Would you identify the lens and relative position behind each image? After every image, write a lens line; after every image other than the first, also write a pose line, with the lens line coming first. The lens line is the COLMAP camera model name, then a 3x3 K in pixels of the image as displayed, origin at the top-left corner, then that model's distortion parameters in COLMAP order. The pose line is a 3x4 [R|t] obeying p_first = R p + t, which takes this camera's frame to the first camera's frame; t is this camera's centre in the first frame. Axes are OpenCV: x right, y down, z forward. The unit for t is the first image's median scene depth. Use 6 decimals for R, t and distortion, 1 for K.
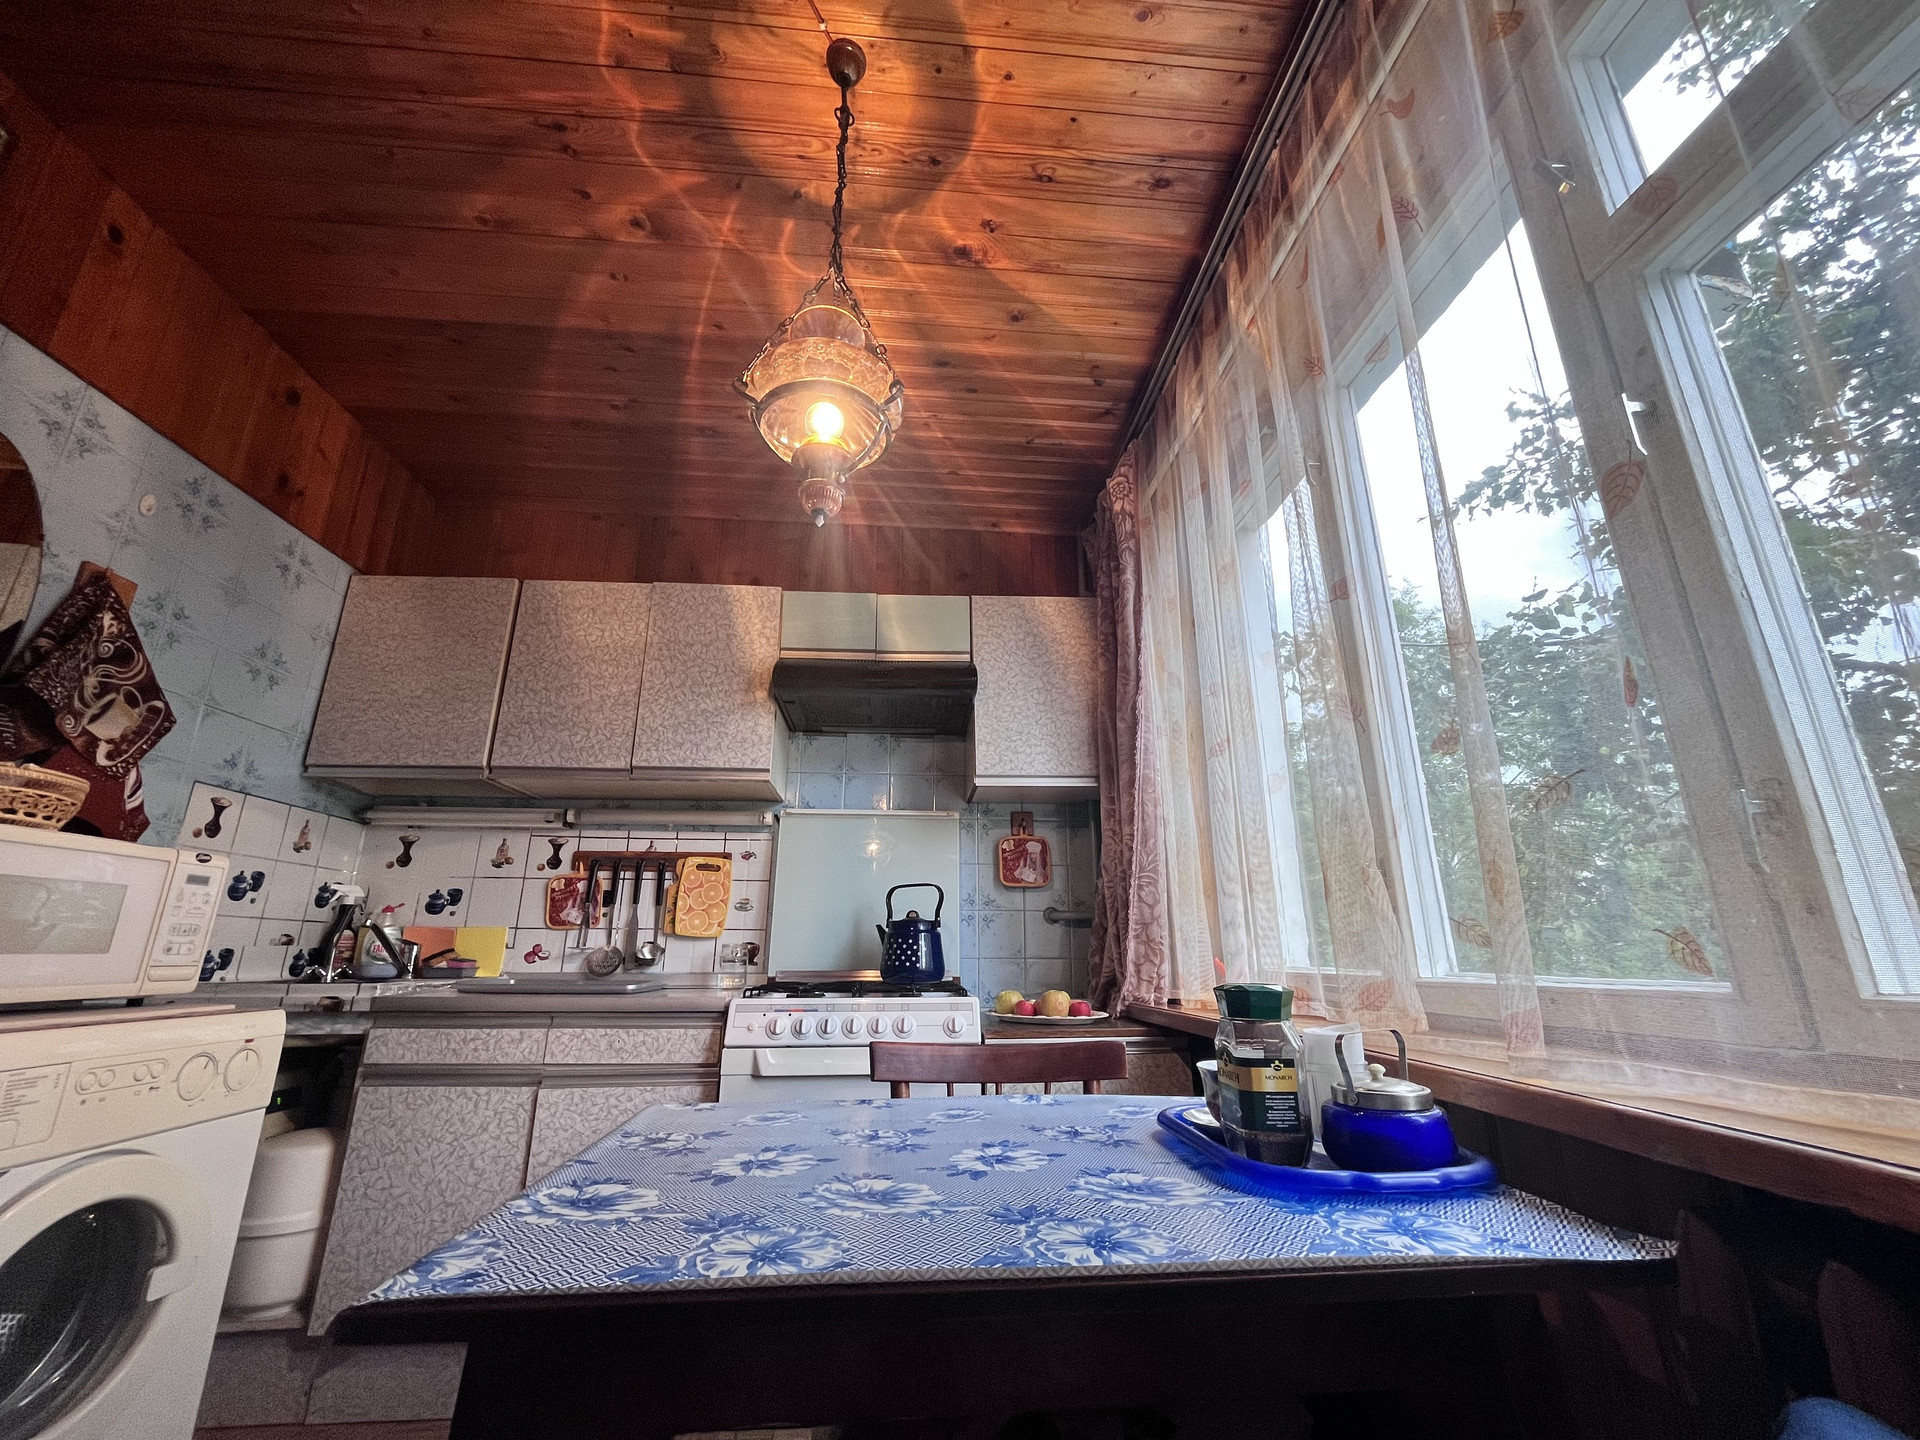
lens RADIAL K [[772.4, 0, 958.6], [0, 772.4, 724.5], [0, 0, 1]] dist [-0.003522, -0.000506]
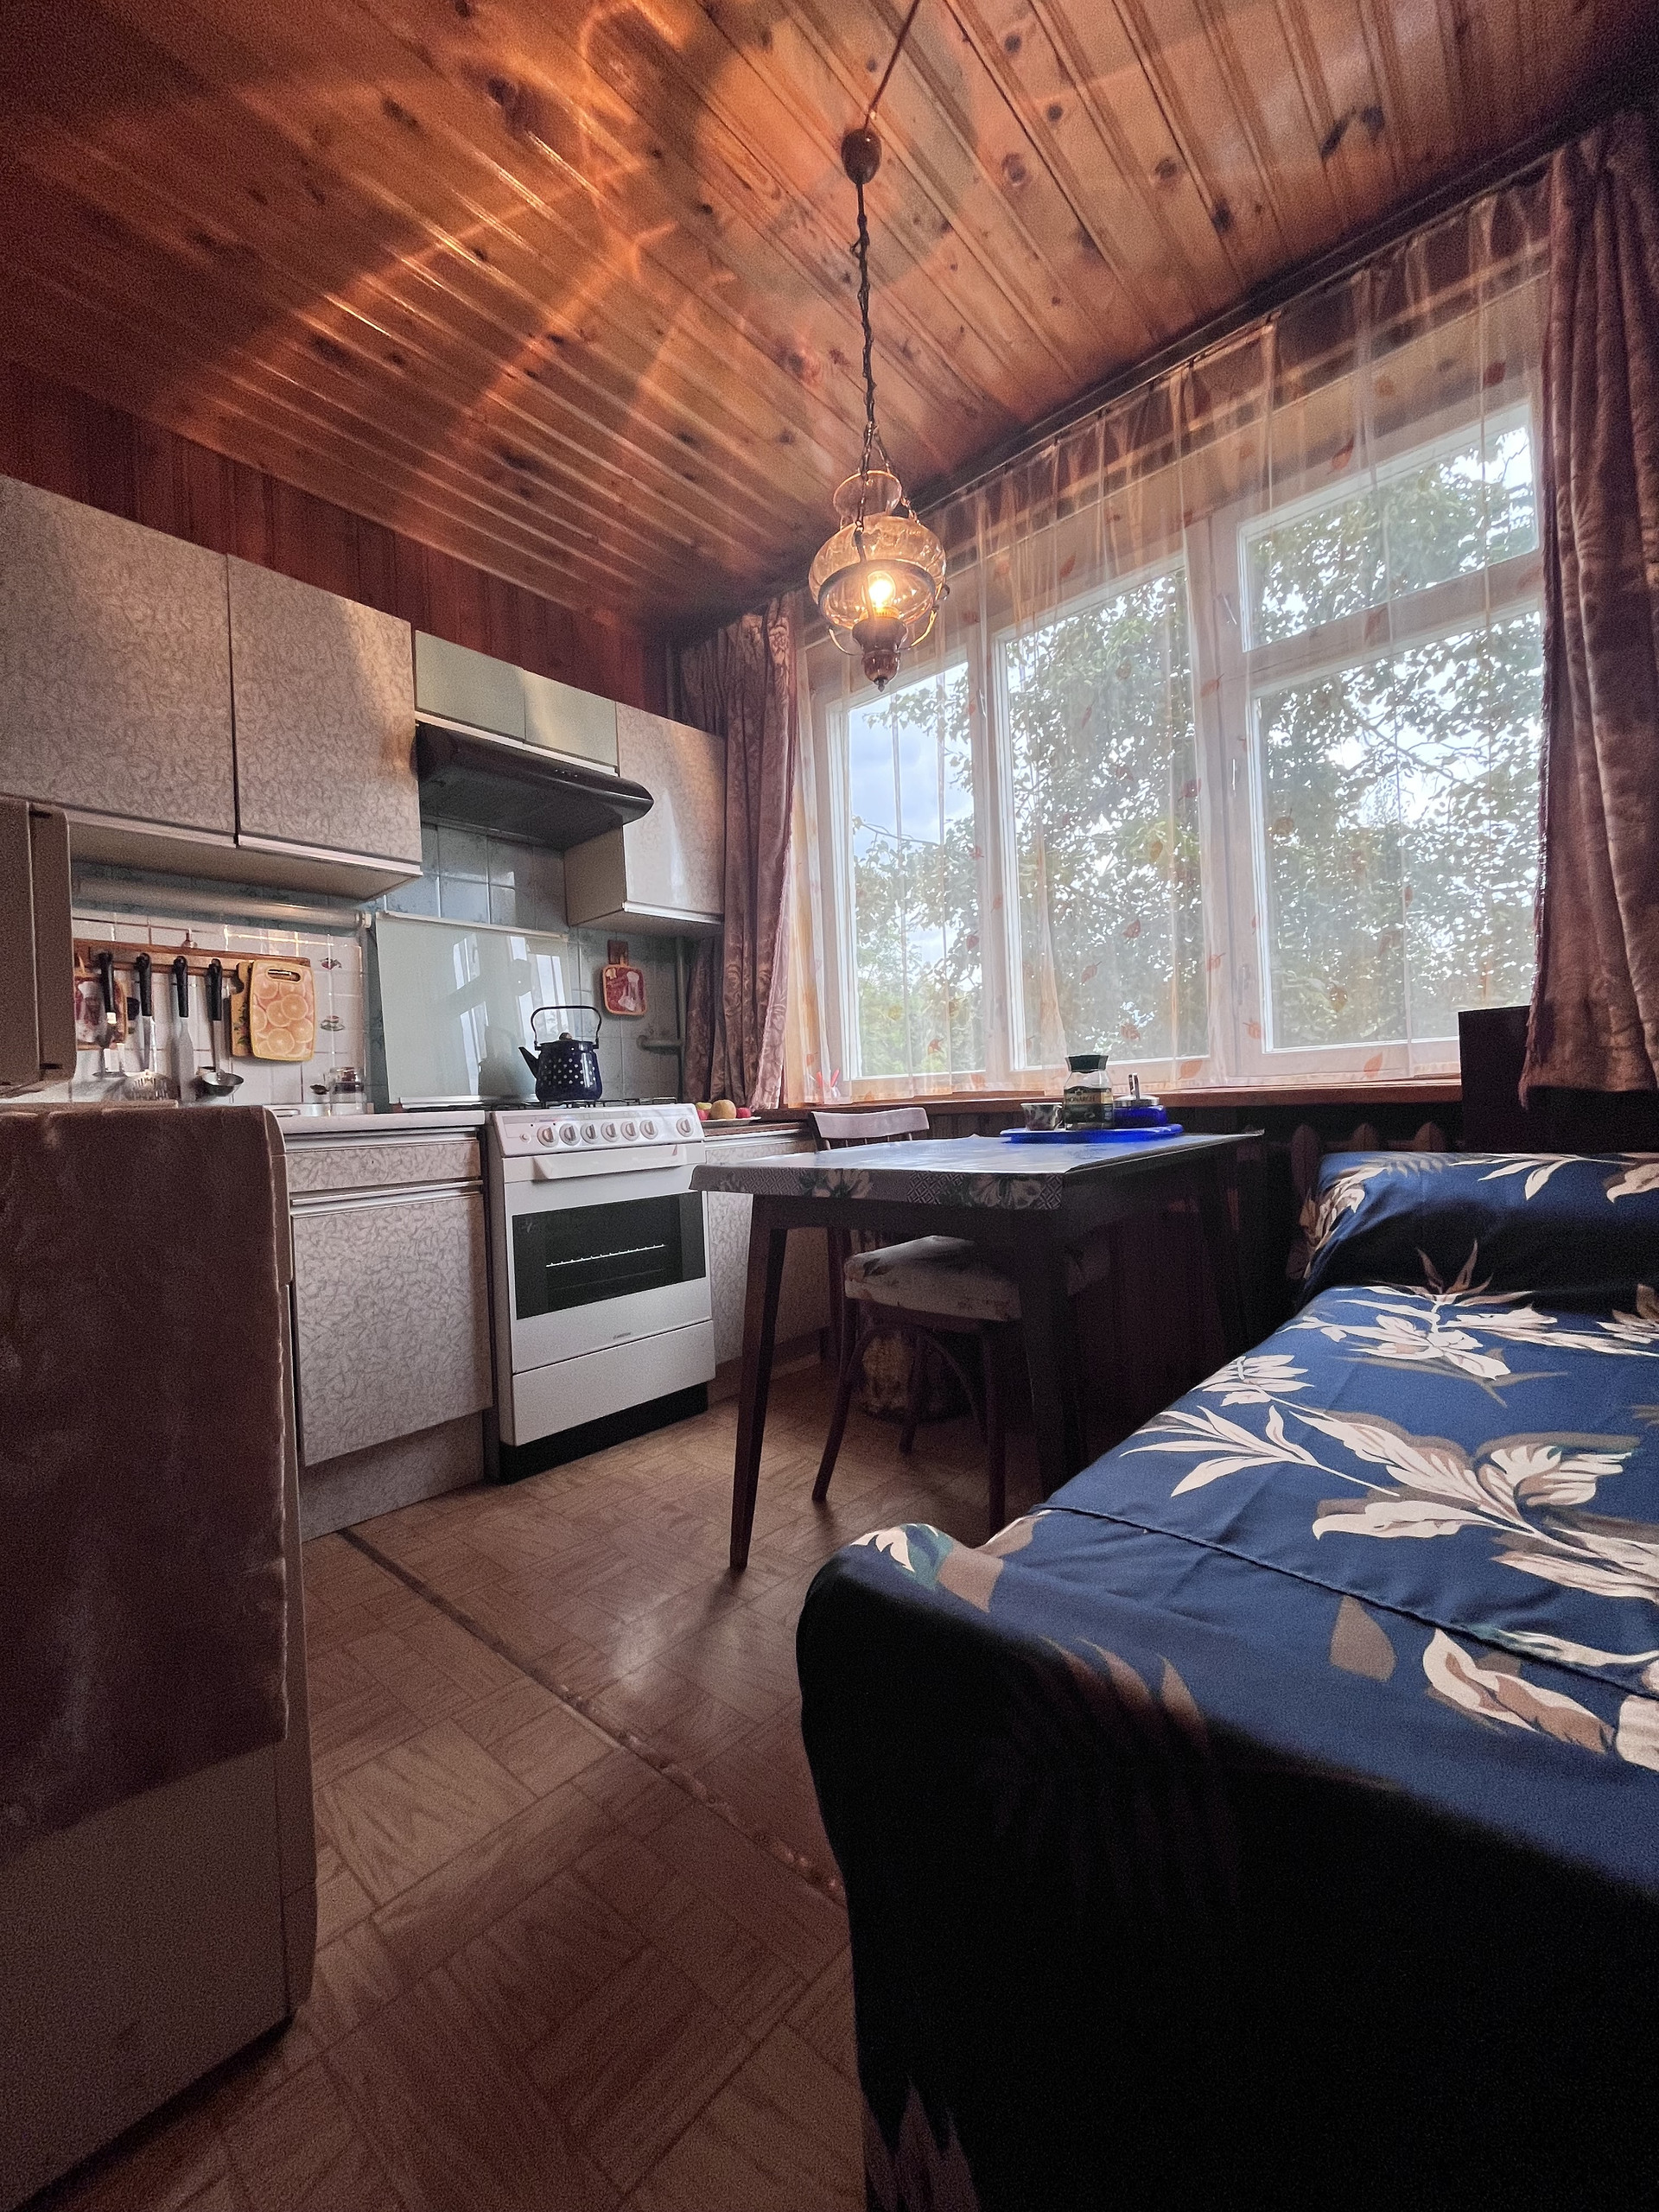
lens RADIAL K [[889.9, 0, 824.8], [0, 889.9, 1103.6], [0, 0, 1]] dist [-0.003522, -0.000506]
pose [[0.718813, -0.031329, 0.694498, -0.619935], [-0.154560, 0.966781, 0.203582, 0.048082], [-0.677805, -0.253679, 0.690092, -0.026943]]
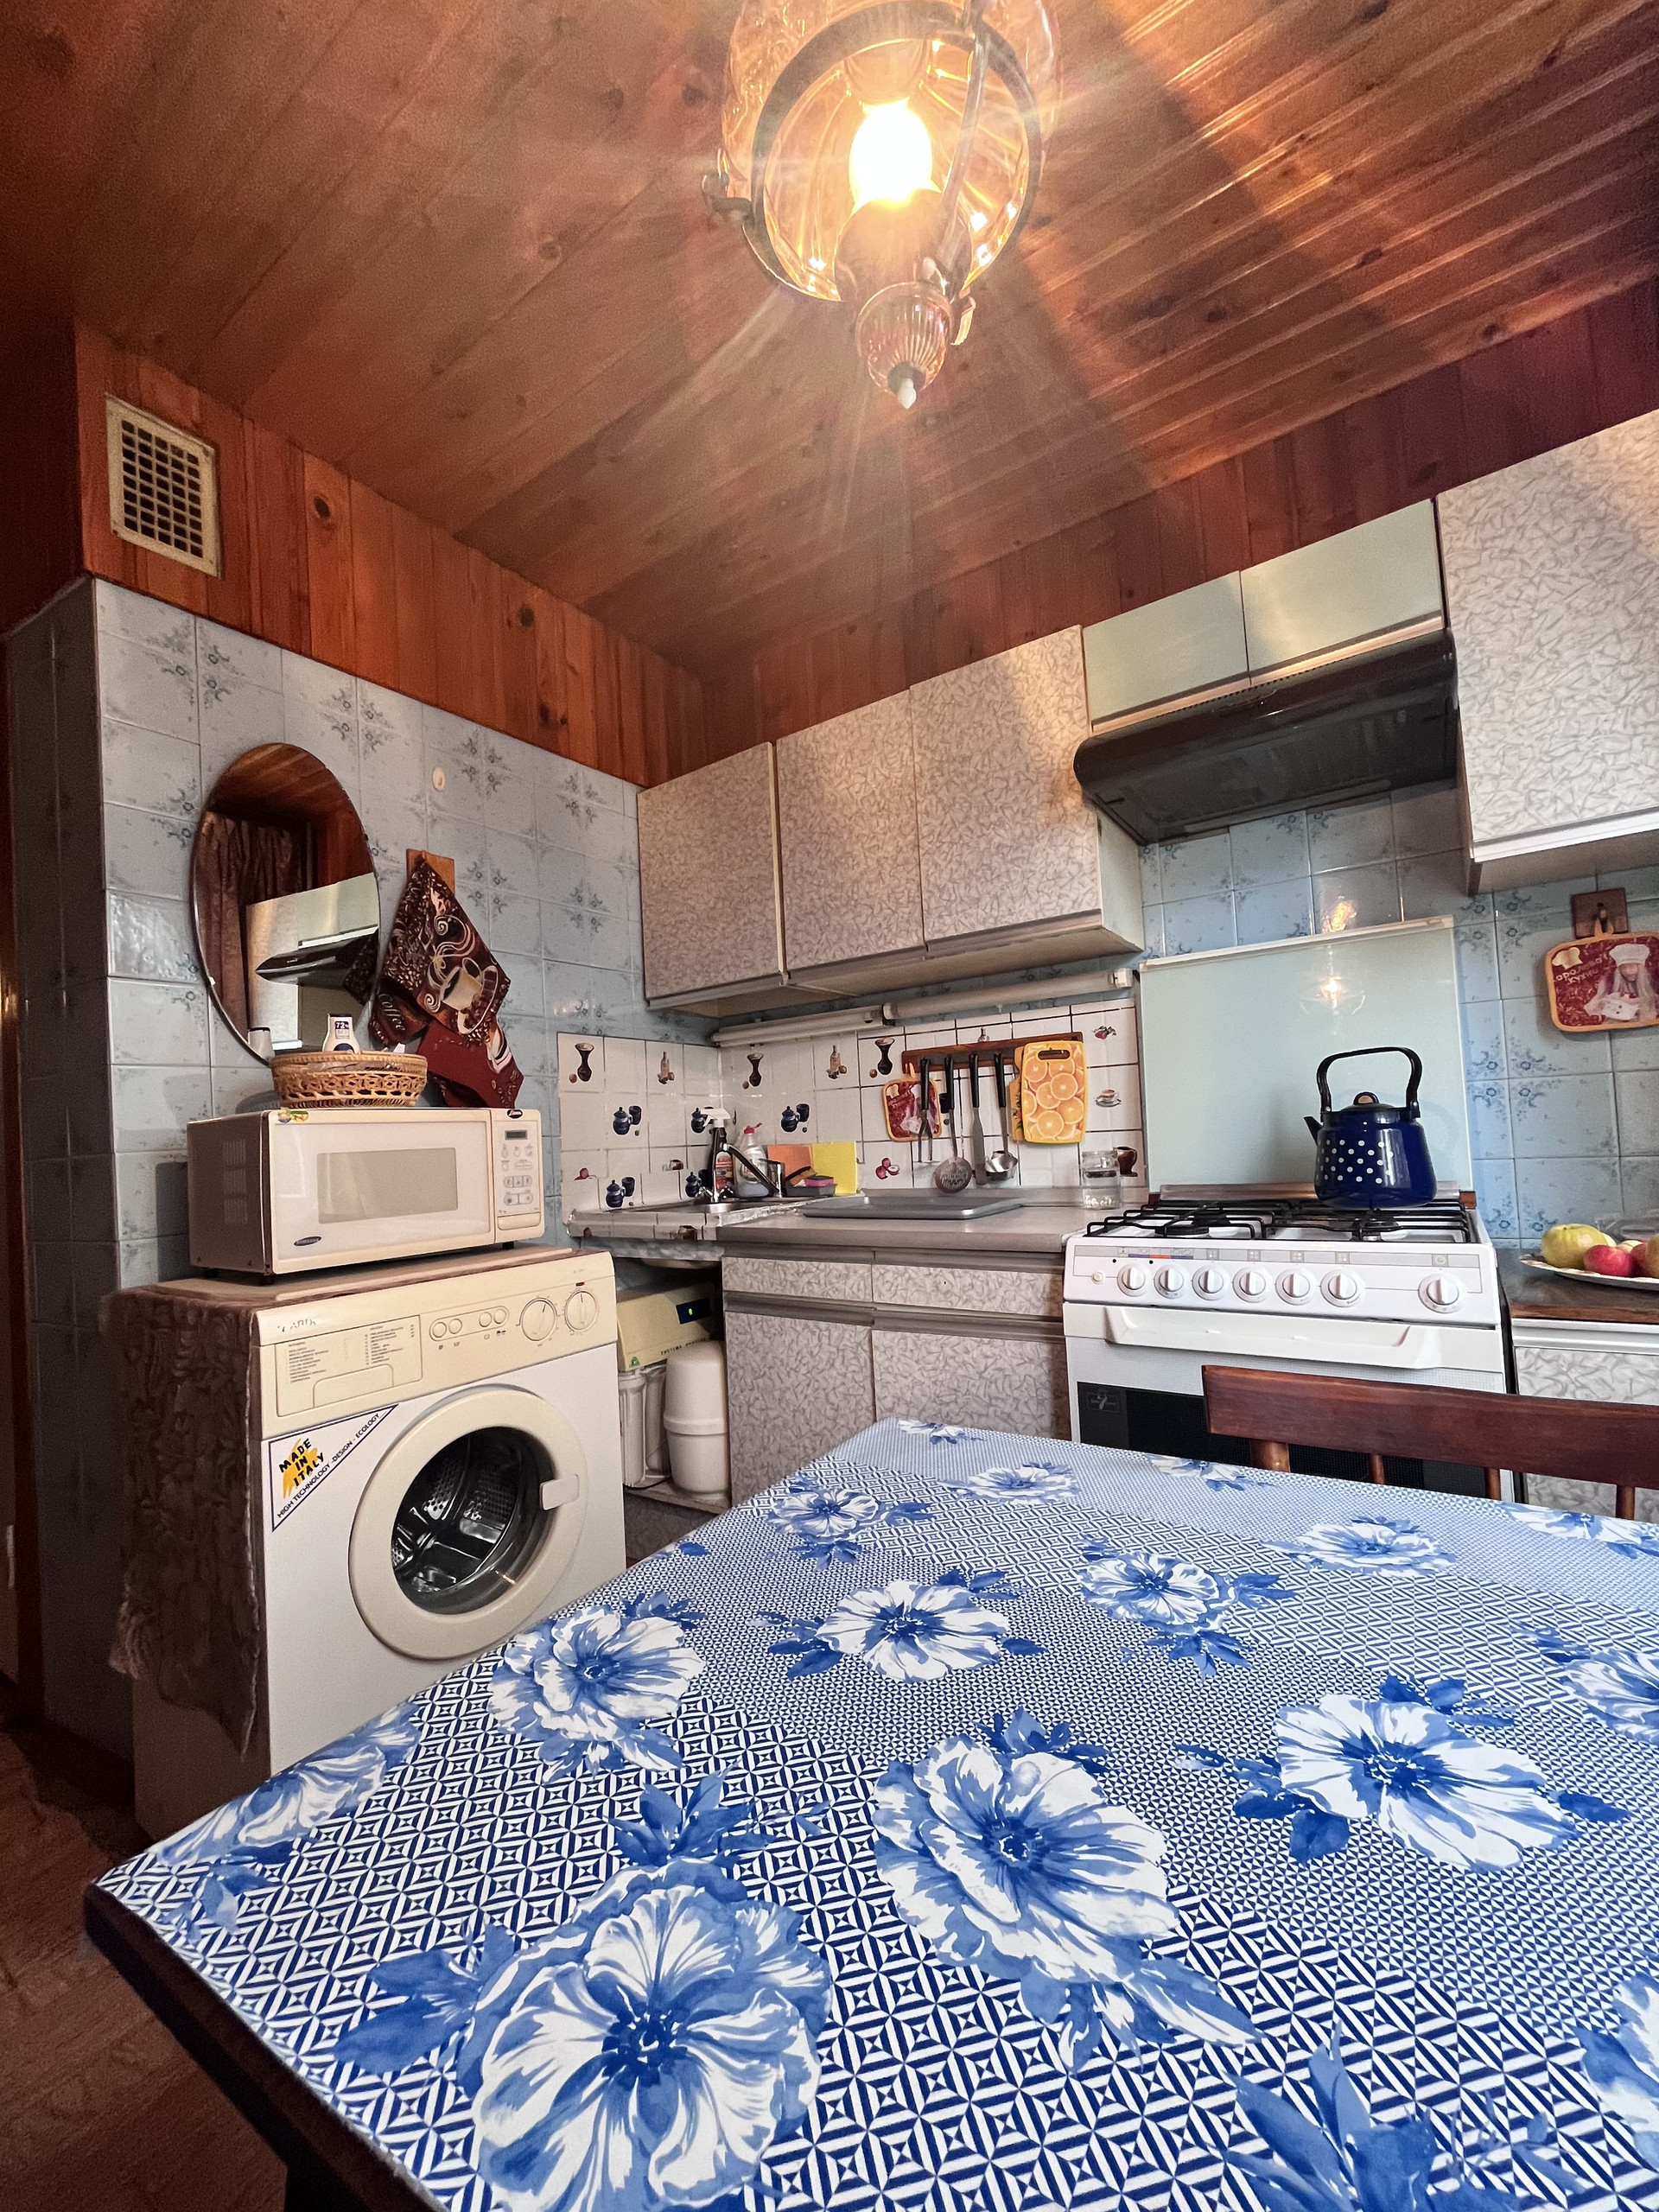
lens RADIAL K [[889.9, 0, 824.8], [0, 889.9, 1104.3], [0, 0, 1]] dist [-0.003522, -0.000506]
pose [[0.775199, -0.064755, -0.628389, 0.051330], [0.227869, 0.956427, 0.182547, 0.024306], [0.589187, -0.284701, 0.756177, 0.215986]]
